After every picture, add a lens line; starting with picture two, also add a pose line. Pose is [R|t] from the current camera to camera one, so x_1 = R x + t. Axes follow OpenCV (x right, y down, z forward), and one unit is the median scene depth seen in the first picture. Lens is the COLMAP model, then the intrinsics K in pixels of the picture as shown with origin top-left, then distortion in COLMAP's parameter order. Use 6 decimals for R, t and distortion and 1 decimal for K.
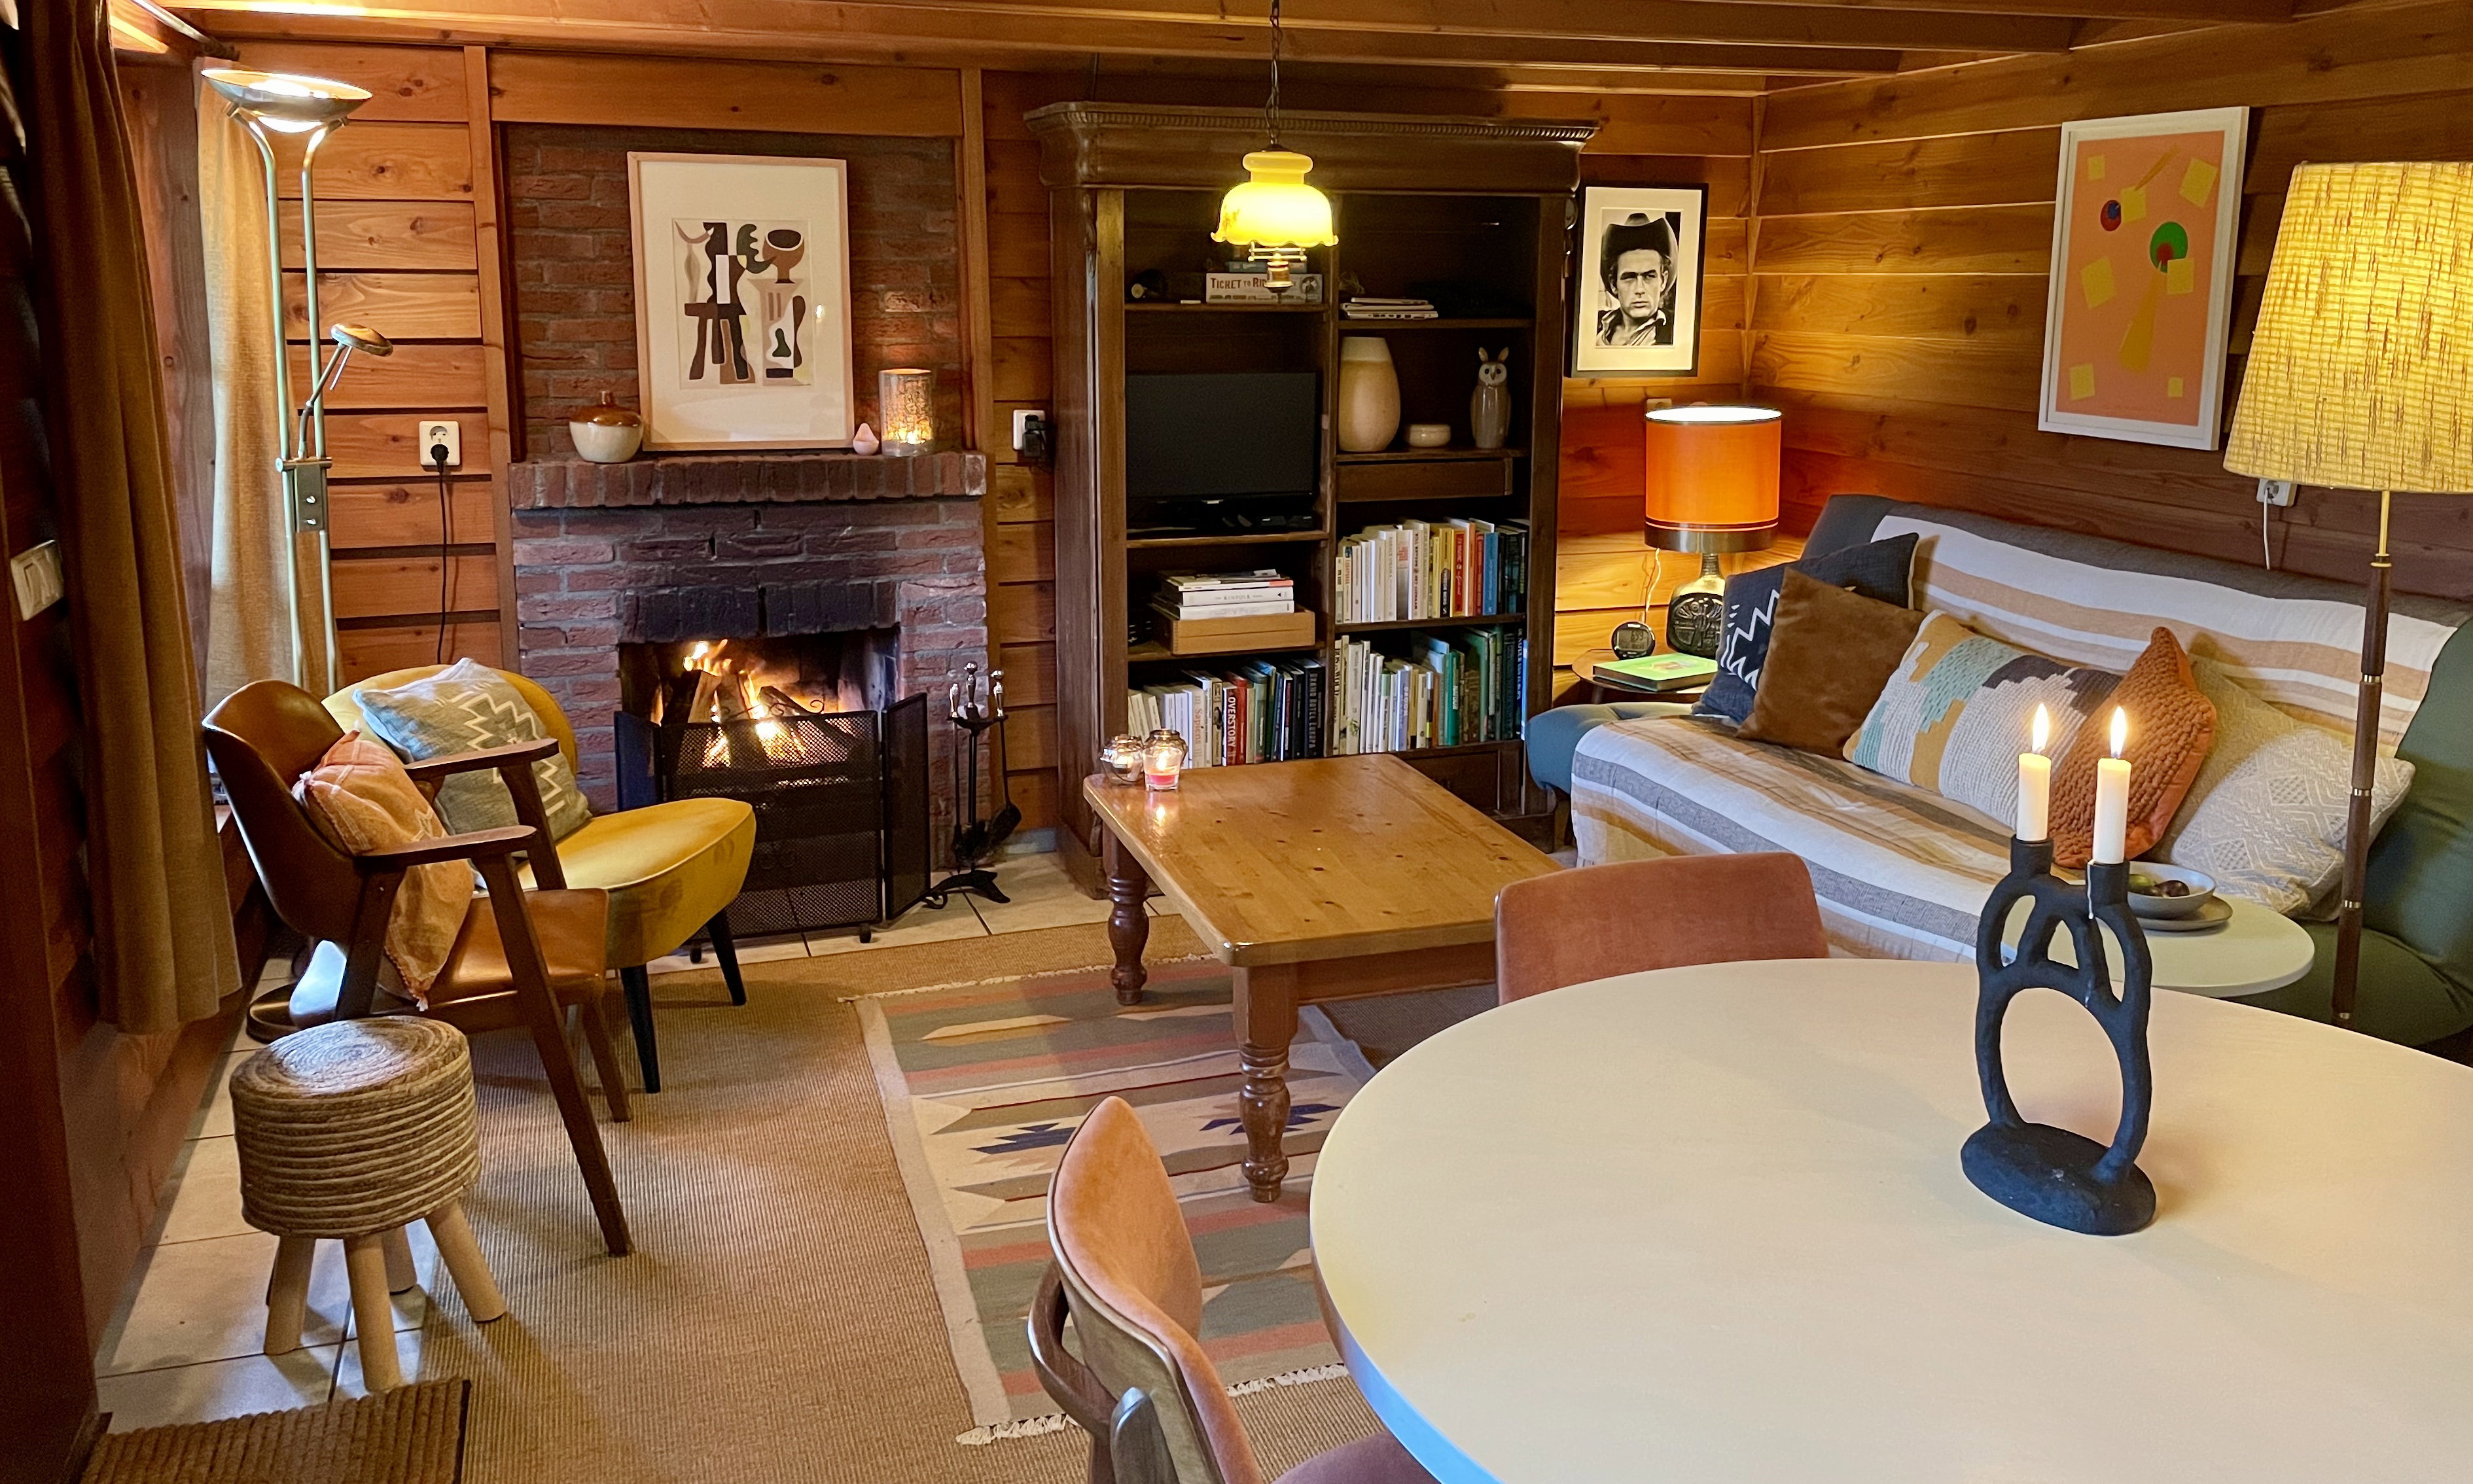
lens RADIAL K [[1900.0, 0, 1370.2], [0, 1900.0, 582.4], [0, 0, 1]] dist [0.003267, -0.074727]
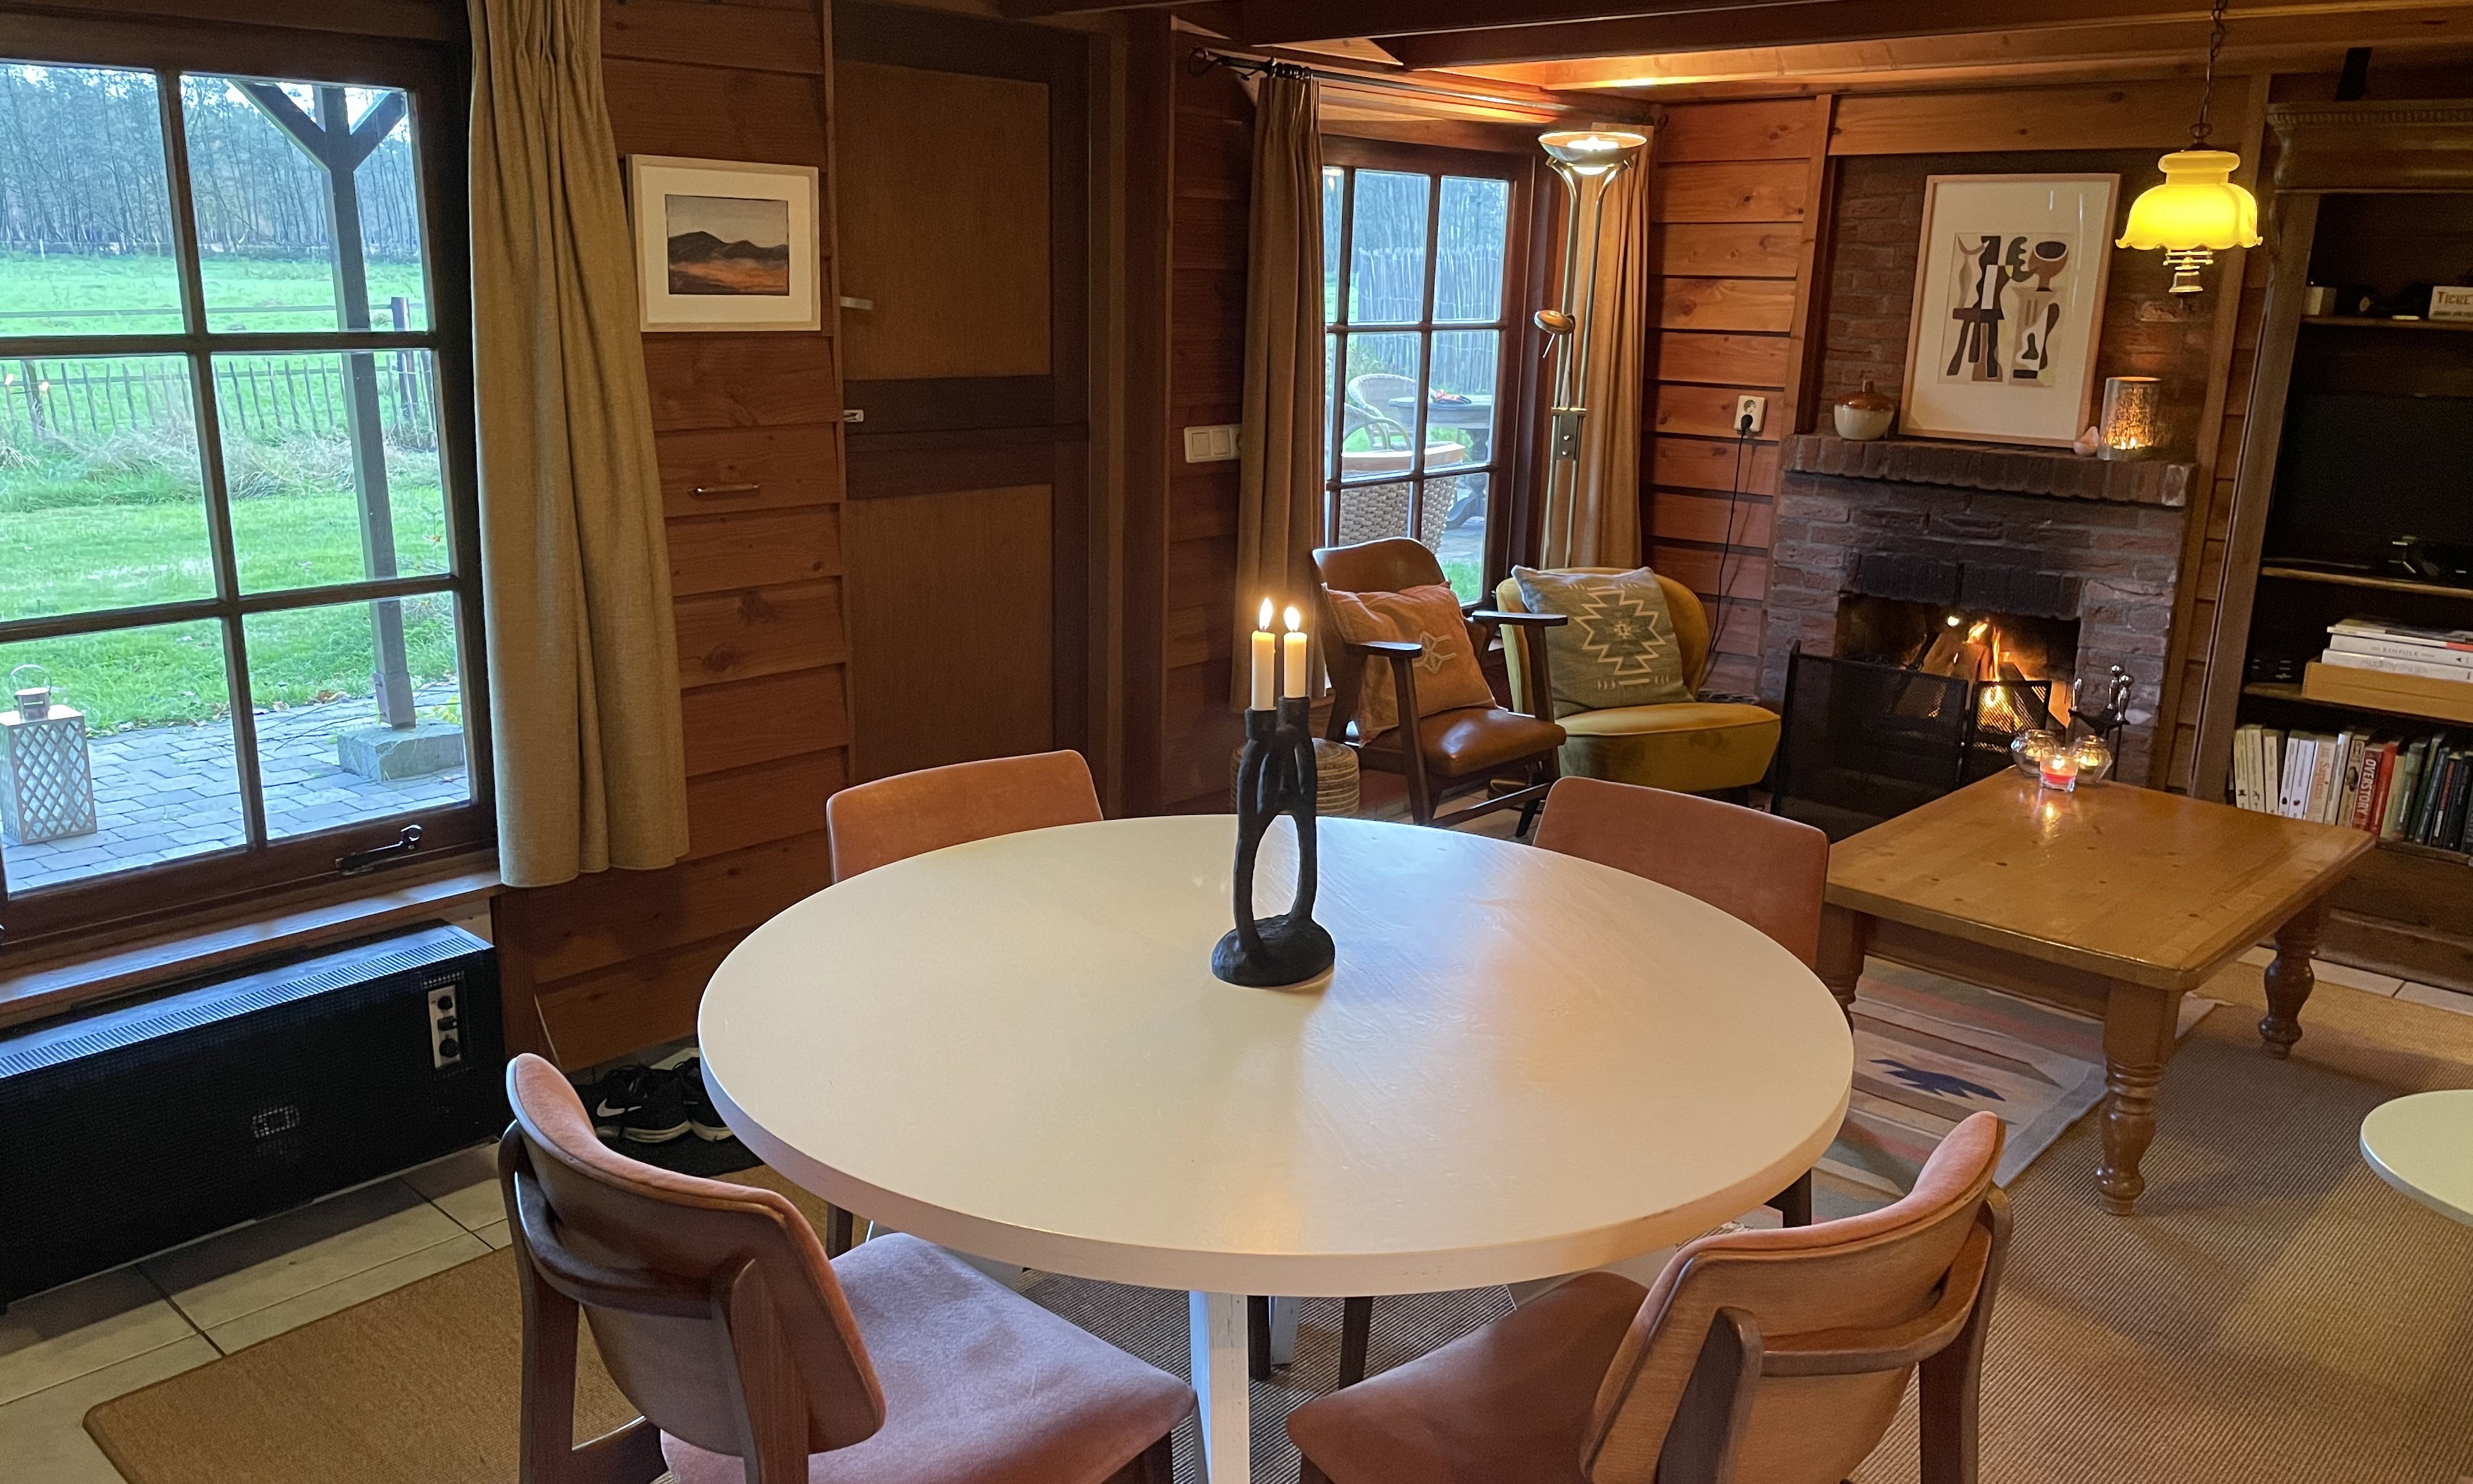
lens RADIAL K [[1851.1, 0, 1236.5], [0, 1851.1, 742.0], [0, 0, 1]] dist [0.003493, -0.058907]
pose [[0.413654, 0.218147, -0.883913, 0.500868], [-0.150864, 0.973872, 0.169747, -0.015765], [0.897848, 0.063135, 0.435756, 0.140244]]
